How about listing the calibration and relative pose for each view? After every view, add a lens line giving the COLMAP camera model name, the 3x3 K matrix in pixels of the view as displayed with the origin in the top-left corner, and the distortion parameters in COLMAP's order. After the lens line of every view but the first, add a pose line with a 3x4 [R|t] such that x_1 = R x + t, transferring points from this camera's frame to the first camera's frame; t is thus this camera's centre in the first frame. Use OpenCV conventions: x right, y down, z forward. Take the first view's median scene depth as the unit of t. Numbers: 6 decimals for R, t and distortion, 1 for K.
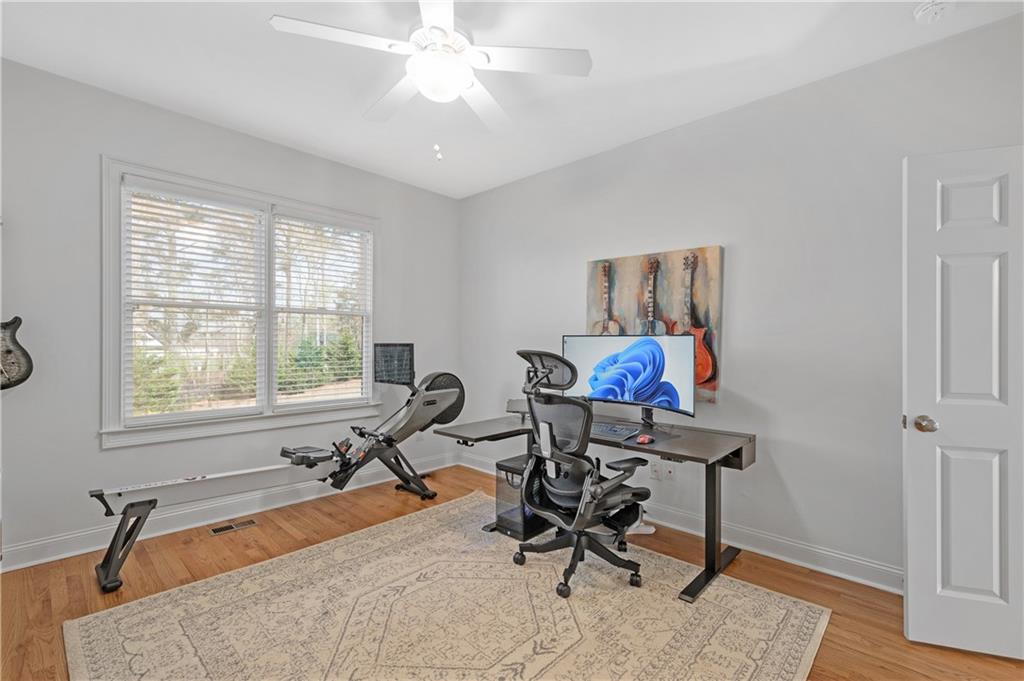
lens RADIAL K [[463.8, 0, 517.4], [0, 463.8, 343.0], [0, 0, 1]] dist [0.000598, 0.000029]
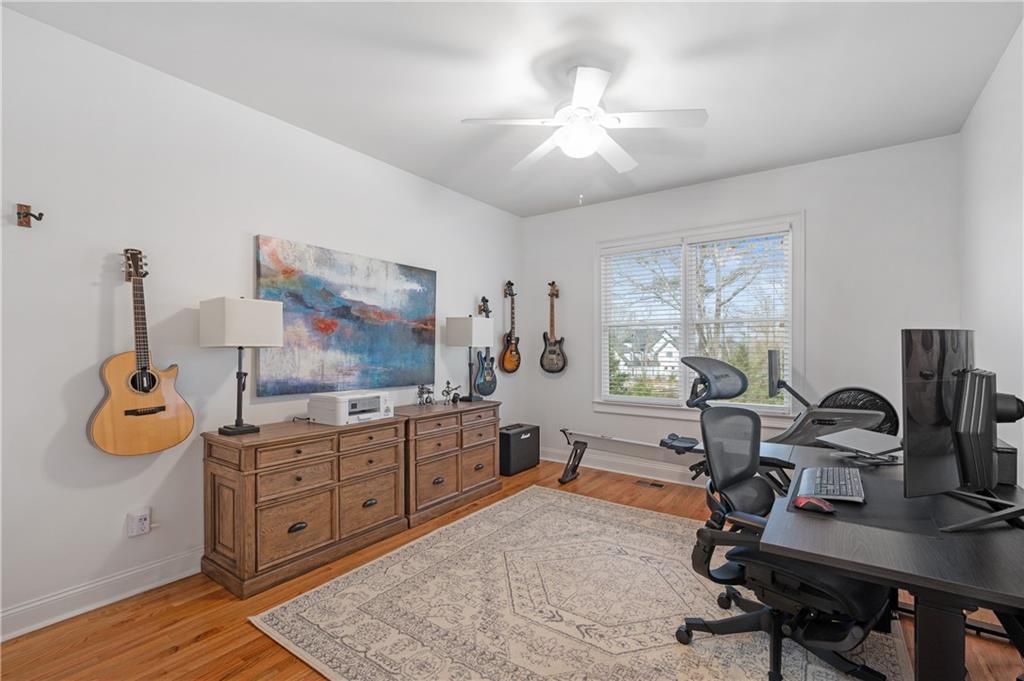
lens RADIAL K [[463.8, 0, 517.4], [0, 463.8, 343.0], [0, 0, 1]] dist [0.000598, 0.000029]
pose [[0.114579, -0.017399, -0.993262, 0.909669], [-0.000114, 0.999846, -0.017527, 0.002395], [0.993414, 0.002122, 0.114559, 0.572932]]
